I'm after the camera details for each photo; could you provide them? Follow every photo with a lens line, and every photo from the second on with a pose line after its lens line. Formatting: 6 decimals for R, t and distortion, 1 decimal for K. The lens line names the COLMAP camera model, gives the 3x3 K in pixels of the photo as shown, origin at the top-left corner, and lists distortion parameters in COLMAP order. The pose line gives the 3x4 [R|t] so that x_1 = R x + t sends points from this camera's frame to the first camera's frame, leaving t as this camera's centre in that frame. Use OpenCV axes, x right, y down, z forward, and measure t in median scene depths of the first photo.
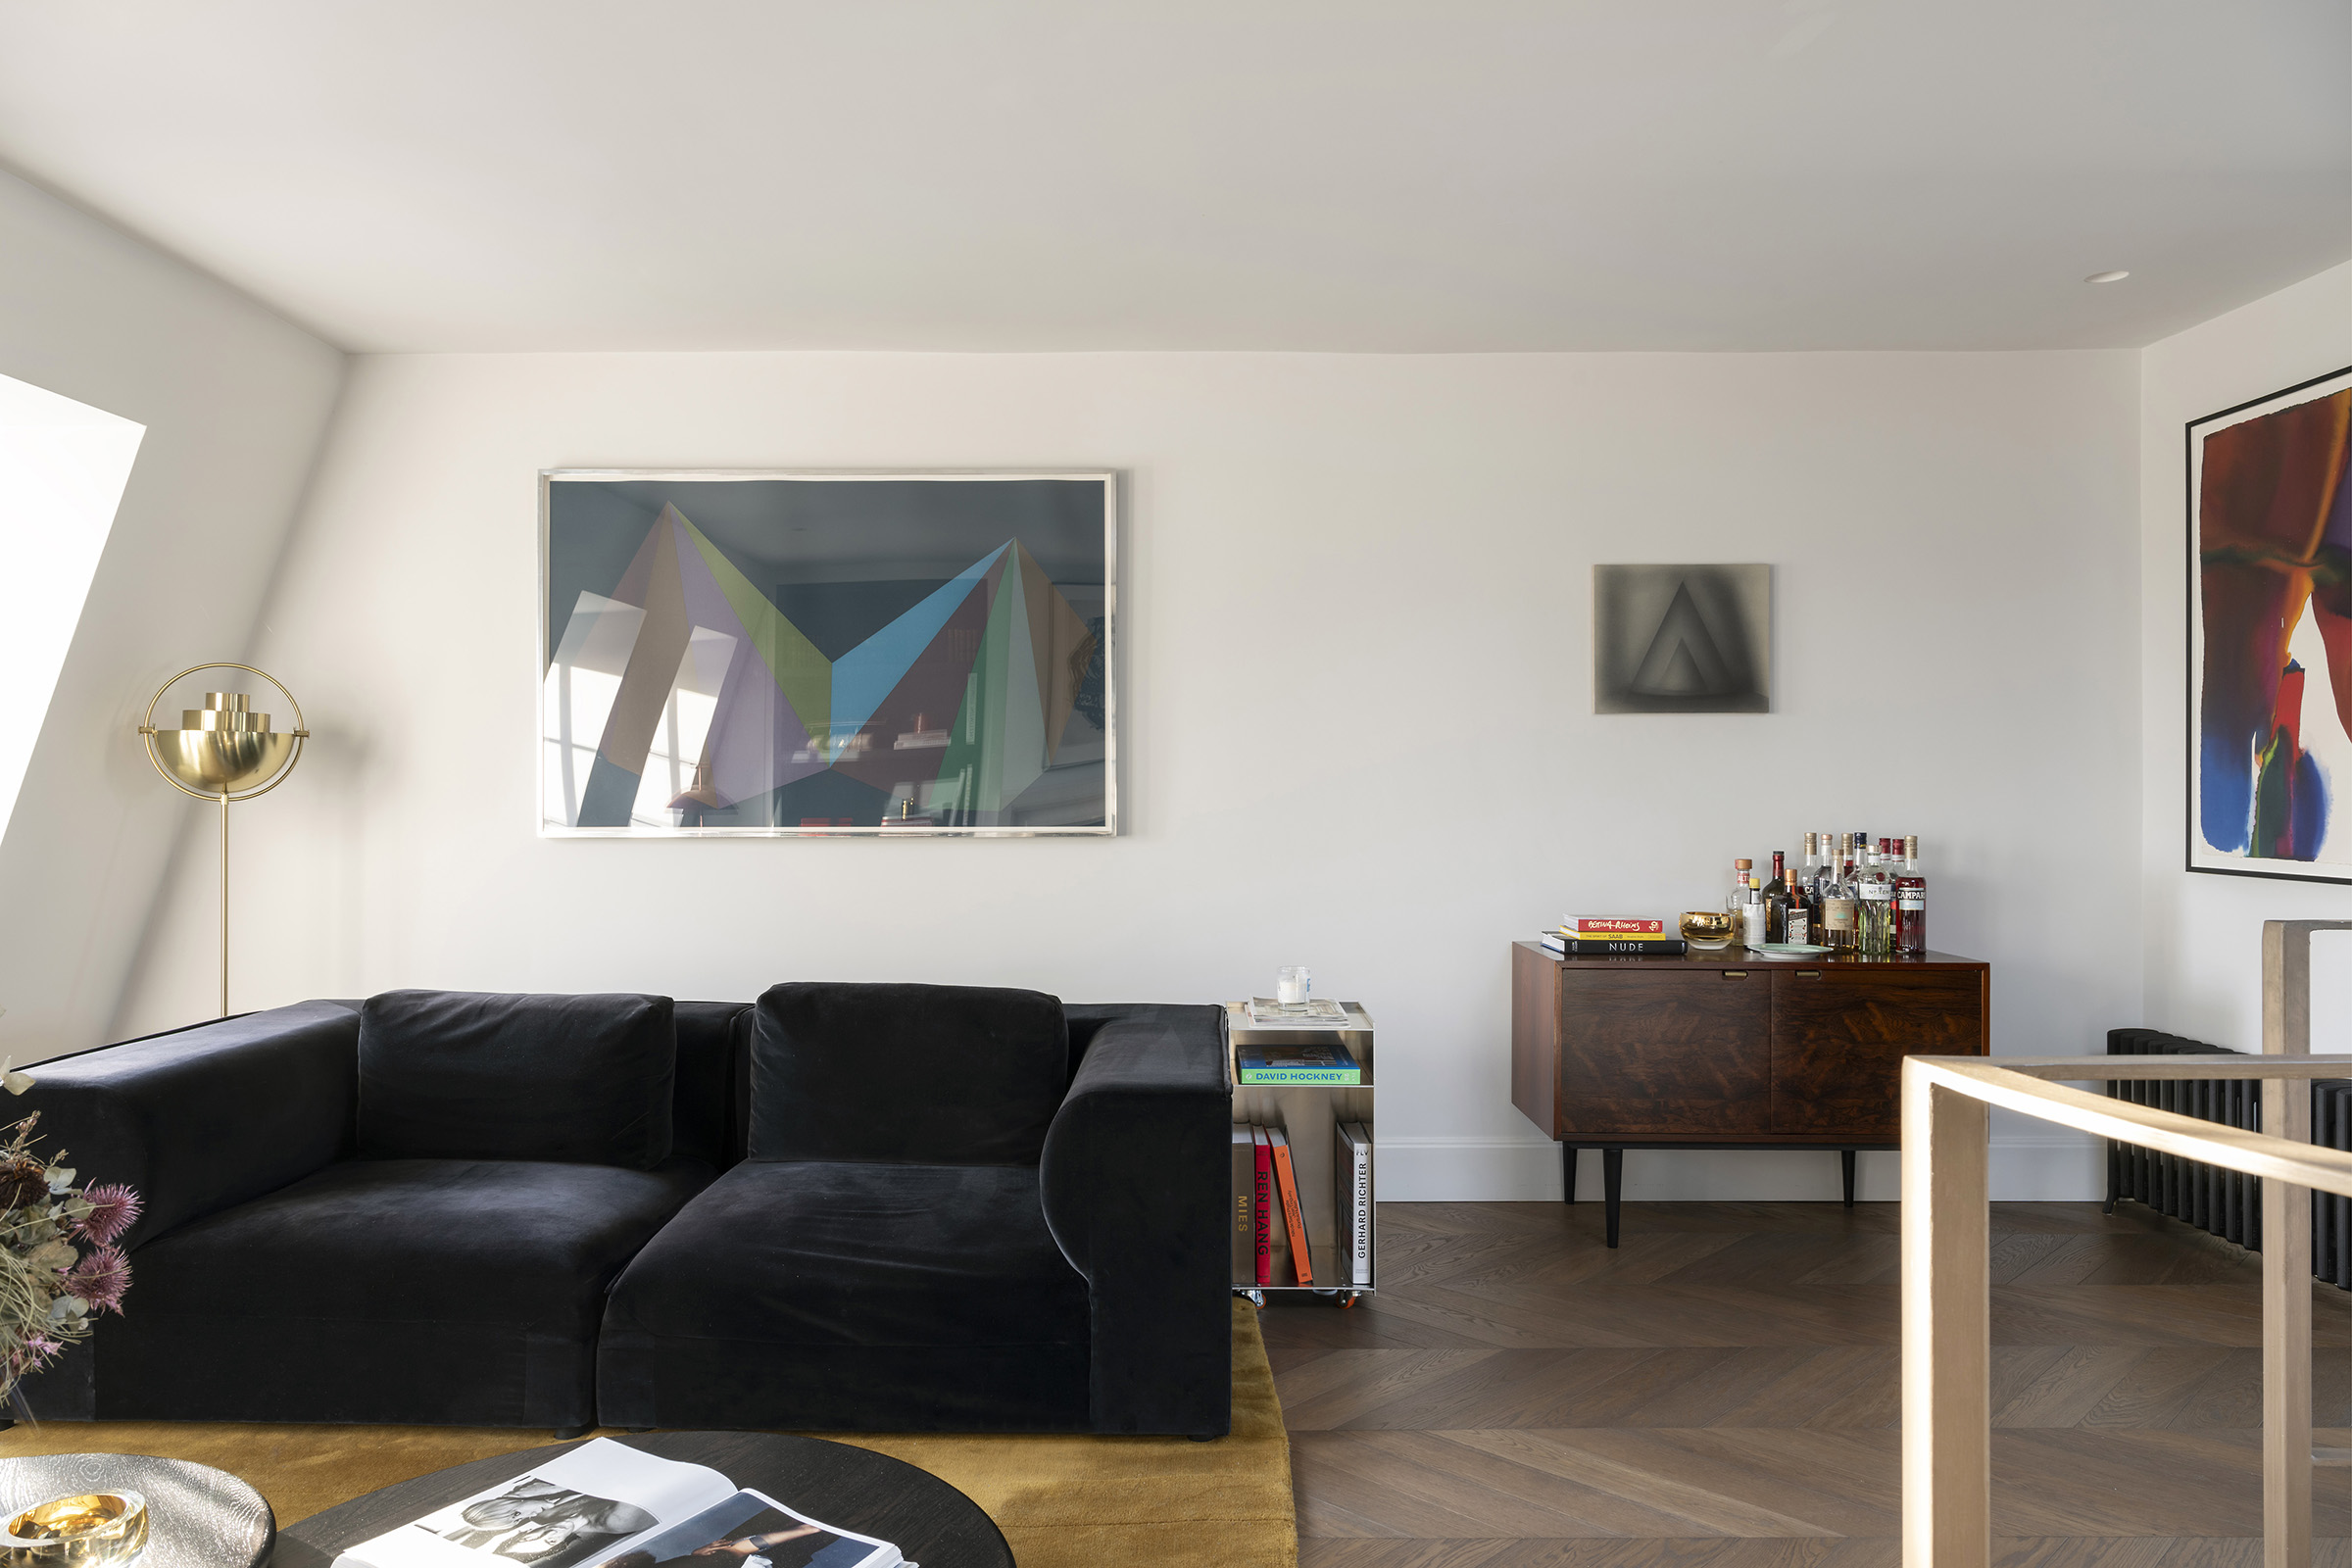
lens RADIAL K [[1600.1, 0, 1168.4], [0, 1600.1, 792.1], [0, 0, 1]] dist [-0.000027, -0.000700]
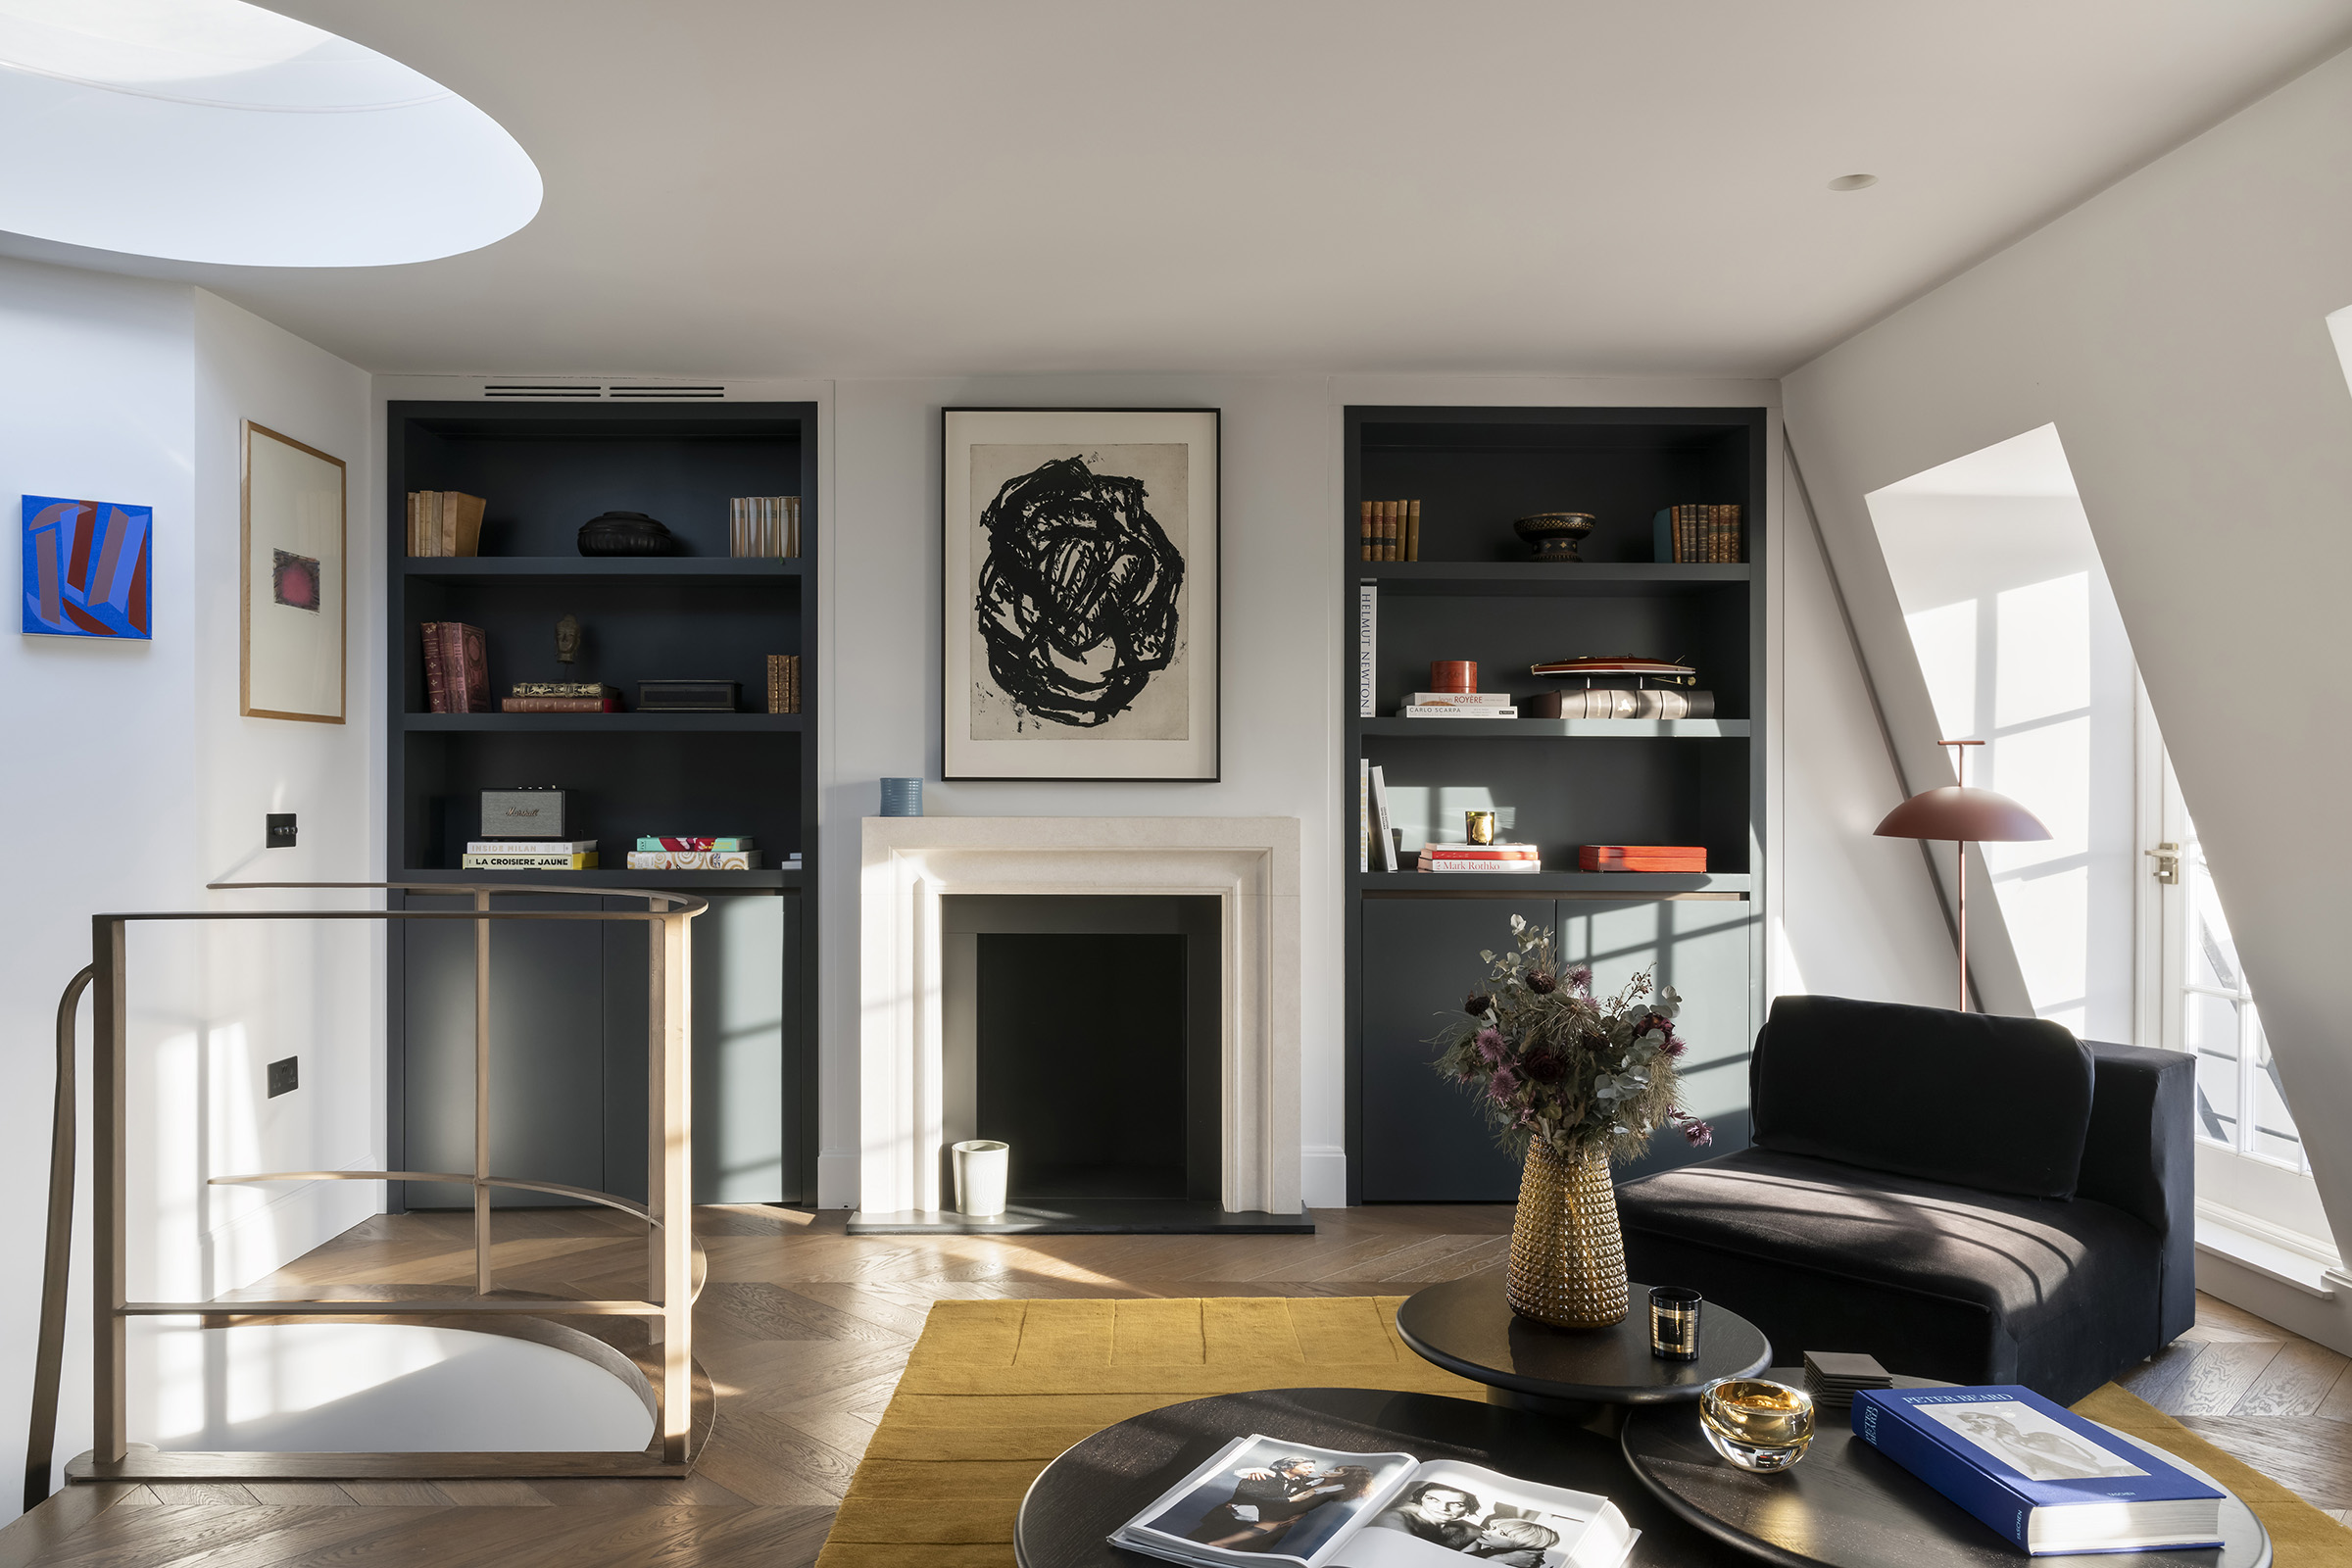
lens RADIAL K [[1645.7, 0, 1170.9], [0, 1645.7, 800.2], [0, 0, 1]] dist [-0.004418, -0.001096]
pose [[-0.999987, -0.002363, -0.004535, -0.090106], [-0.002397, 0.999969, 0.007475, -0.011995], [0.004517, 0.007486, -0.999962, 0.979016]]
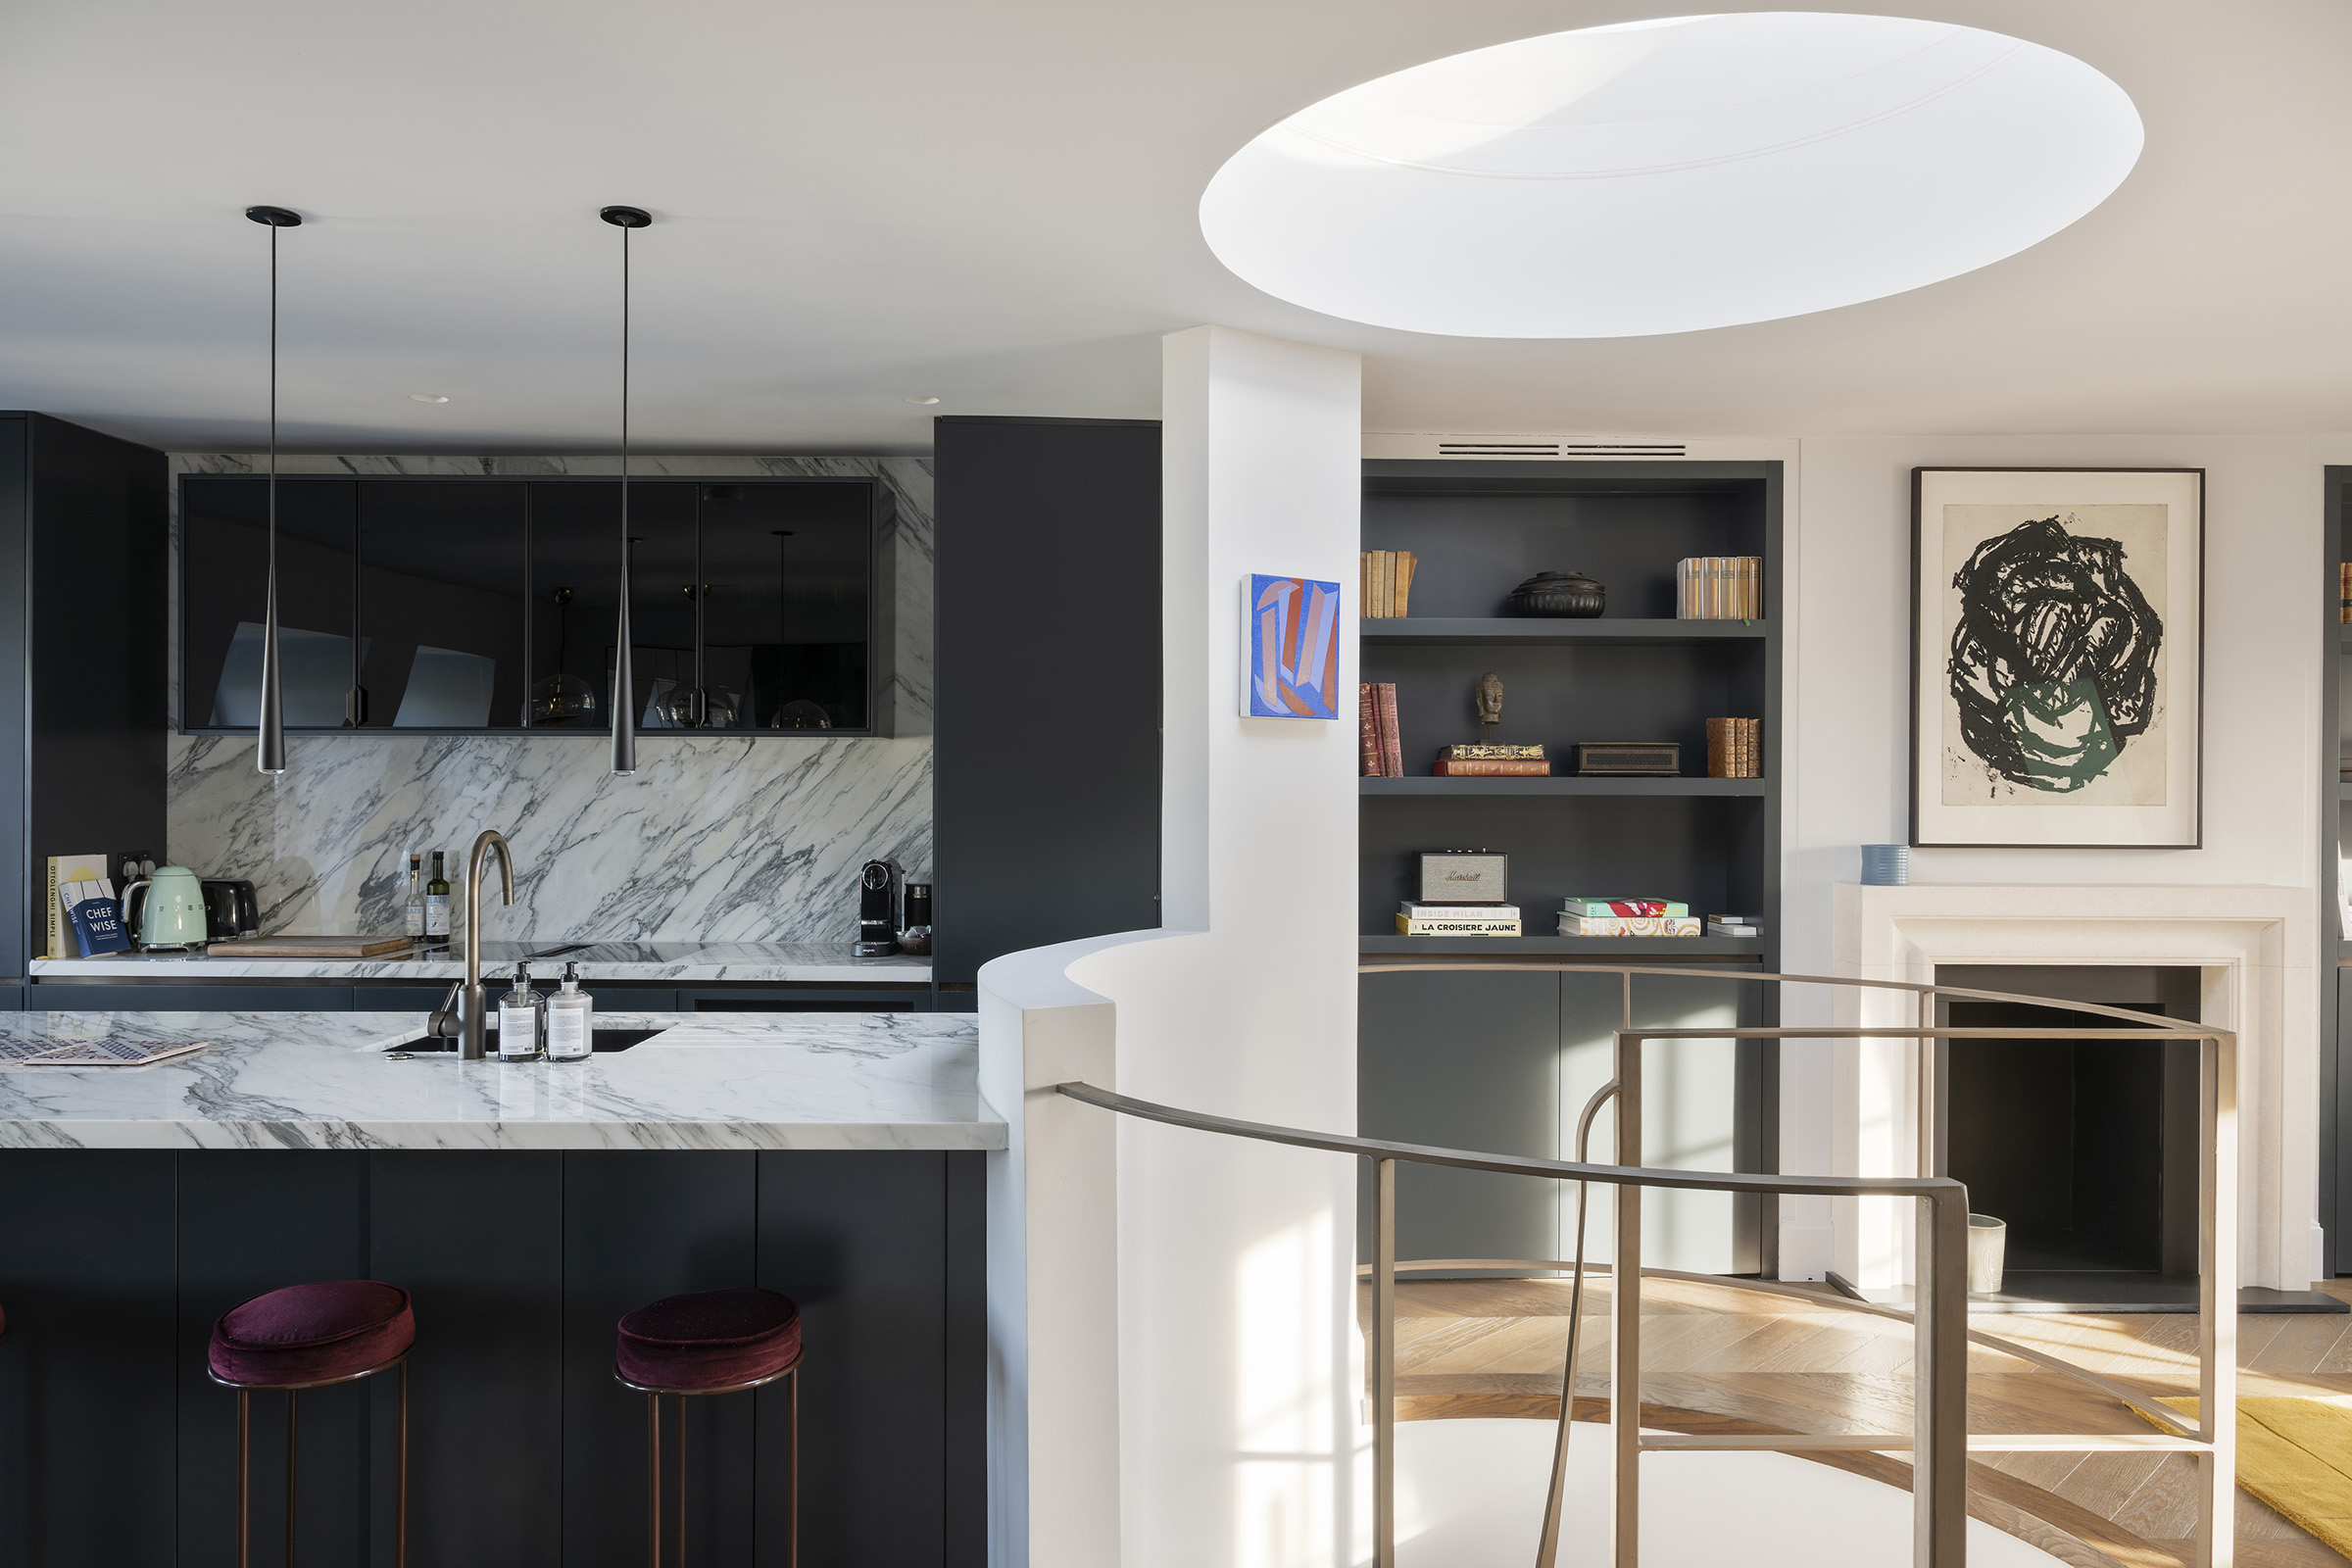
lens RADIAL K [[1600.1, 0, 1168.4], [0, 1600.1, 792.1], [0, 0, 1]] dist [-0.000027, -0.000700]
pose [[-0.999992, -0.003514, -0.001797, 0.583418], [-0.003531, 0.999947, 0.009684, -0.063497], [0.001763, 0.009690, -0.999951, 0.926375]]
